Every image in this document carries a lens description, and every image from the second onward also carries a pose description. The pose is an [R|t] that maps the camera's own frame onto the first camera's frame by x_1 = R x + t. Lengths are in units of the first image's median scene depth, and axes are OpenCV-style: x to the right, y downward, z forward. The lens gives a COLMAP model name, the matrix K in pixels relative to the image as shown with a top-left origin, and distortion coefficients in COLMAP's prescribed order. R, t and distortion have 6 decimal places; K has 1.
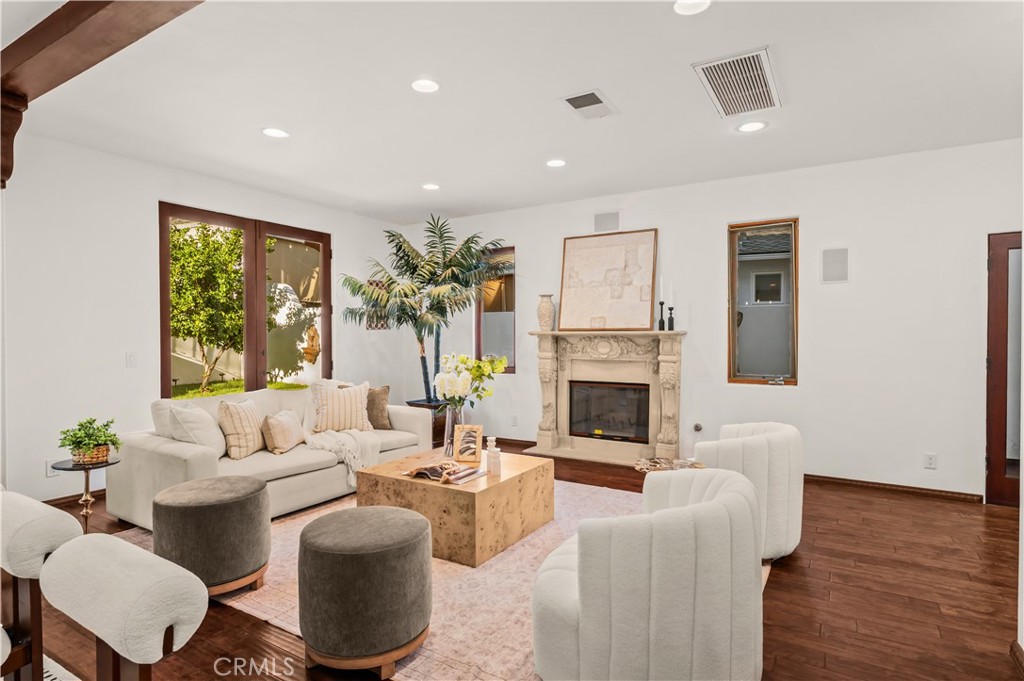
lens RADIAL K [[540.0, 0, 512.6], [0, 540.0, 343.7], [0, 0, 1]] dist [0.000283, 0.000132]
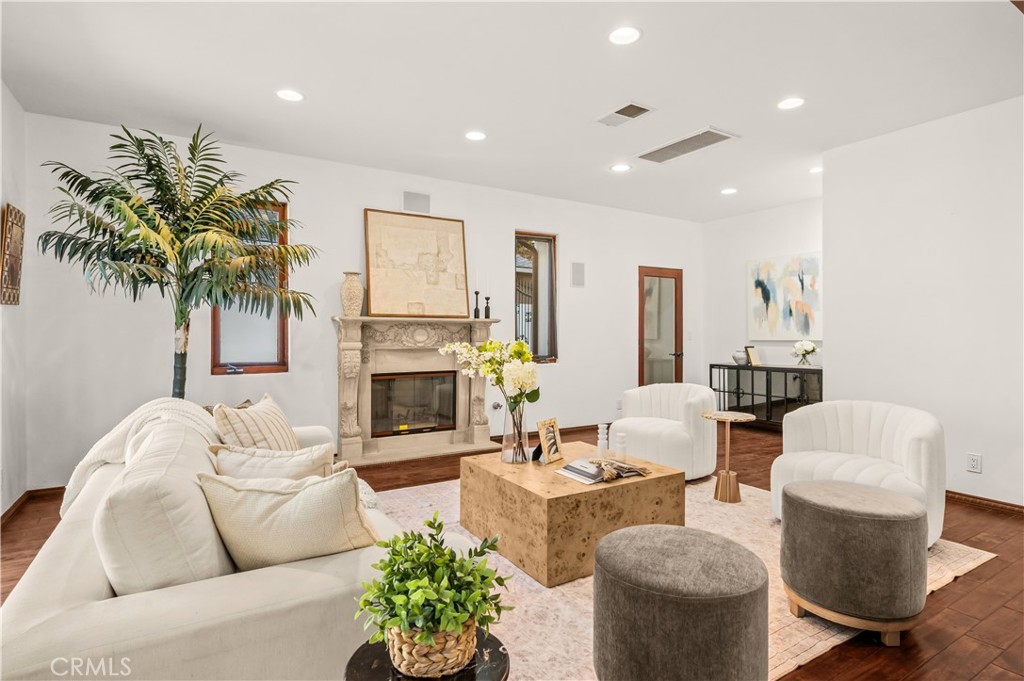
lens RADIAL K [[530.9, 0, 514.2], [0, 530.9, 332.6], [0, 0, 1]] dist [-0.000377, -0.000428]
pose [[0.452102, 0.000016, 0.891966, -0.586418], [0.009266, 0.999946, -0.004715, 0.008281], [-0.891918, 0.010396, 0.452077, 0.440643]]
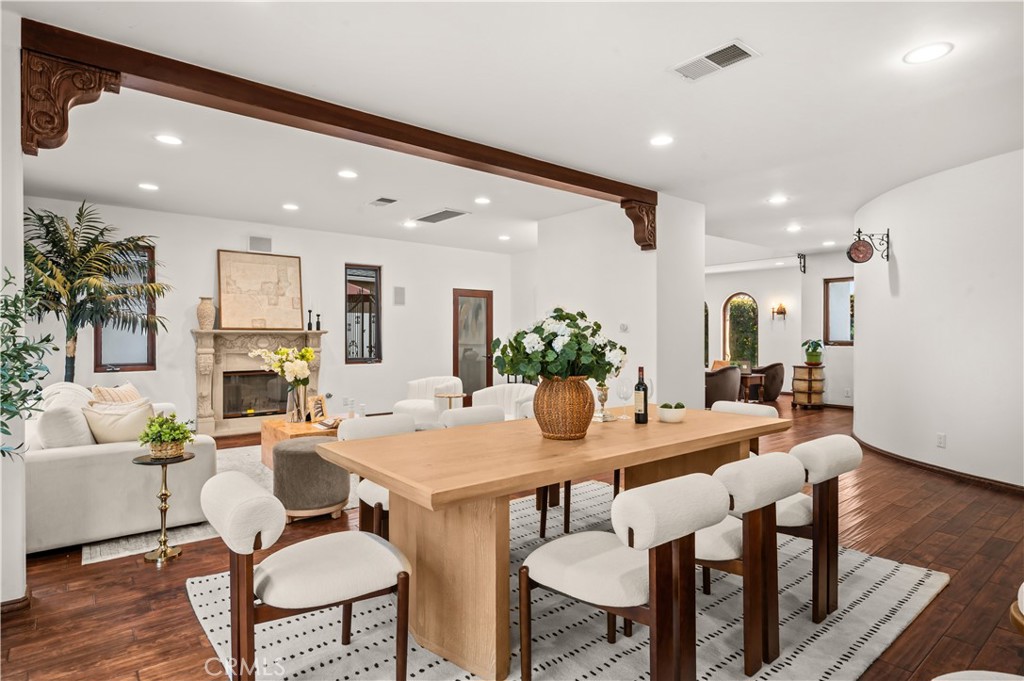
lens RADIAL K [[544.9, 0, 512.2], [0, 544.9, 337.3], [0, 0, 1]] dist [-0.001994, -0.000018]
pose [[0.335354, -0.003168, 0.942087, -0.850667], [0.009568, 0.999954, -0.000043, -0.000848], [-0.942044, 0.009028, 0.335369, 0.016005]]
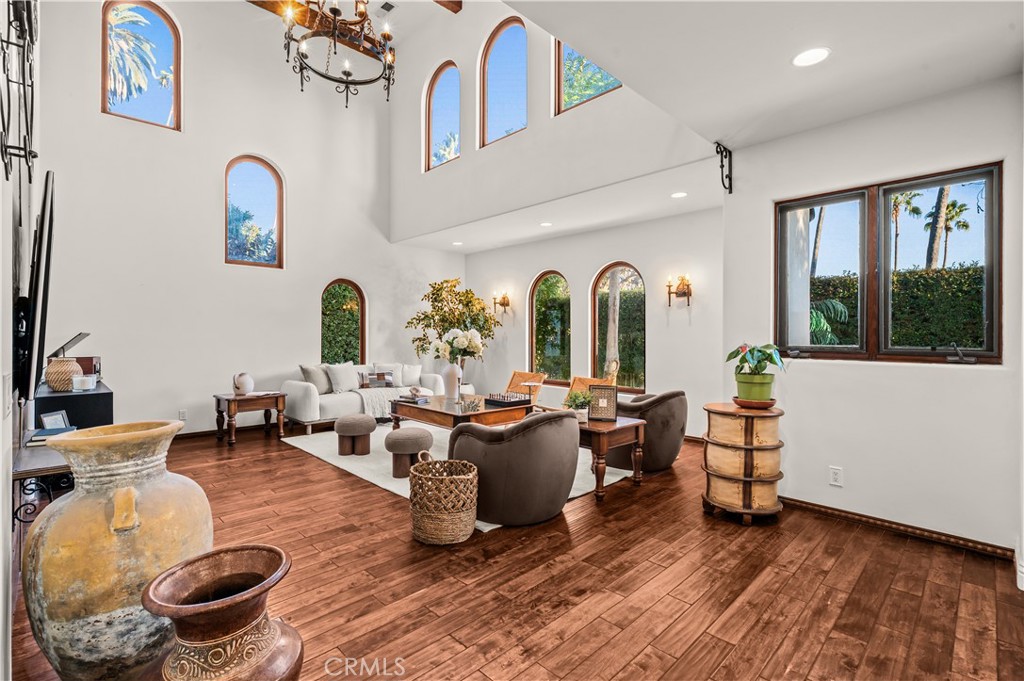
lens RADIAL K [[469.9, 0, 512.1], [0, 469.9, 332.3], [0, 0, 1]] dist [0.000168, 0.000138]
pose [[0.244998, 0.006891, 0.969499, 0.422375], [0.007639, 0.999930, -0.009038, 0.003453], [-0.969493, 0.009621, 0.244928, -0.149537]]
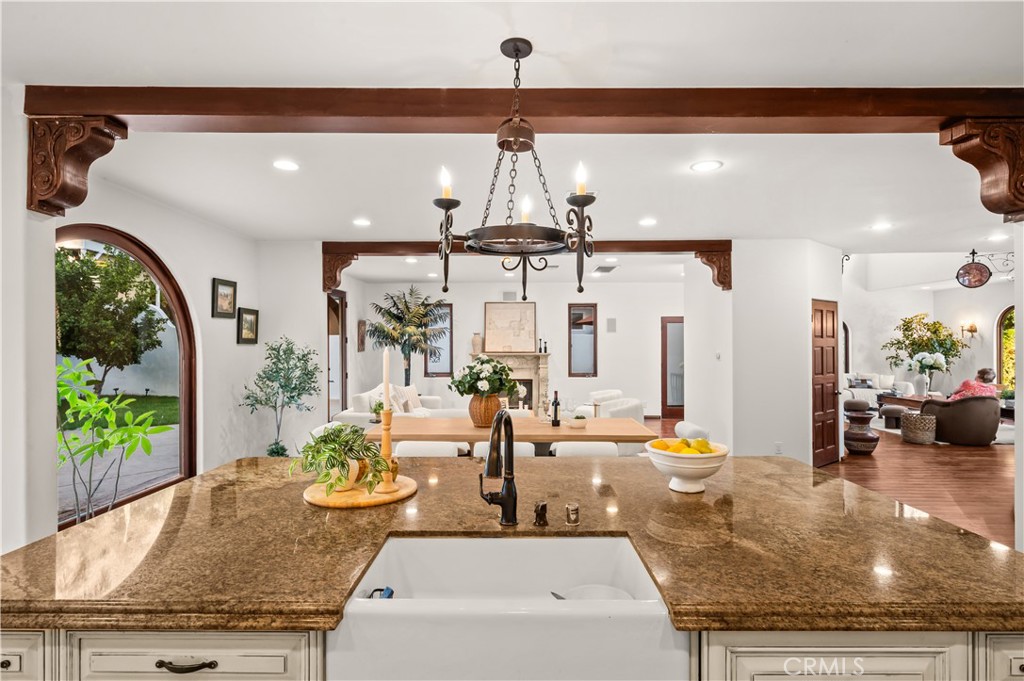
lens RADIAL K [[518.5, 0, 512.0], [0, 518.5, 344.0], [0, 0, 1]] dist [-0.001614, -0.000380]
pose [[0.863117, -0.001898, 0.505000, -0.770778], [0.007781, 0.999924, -0.009541, -0.037996], [-0.504943, 0.012164, 0.863067, -0.614264]]
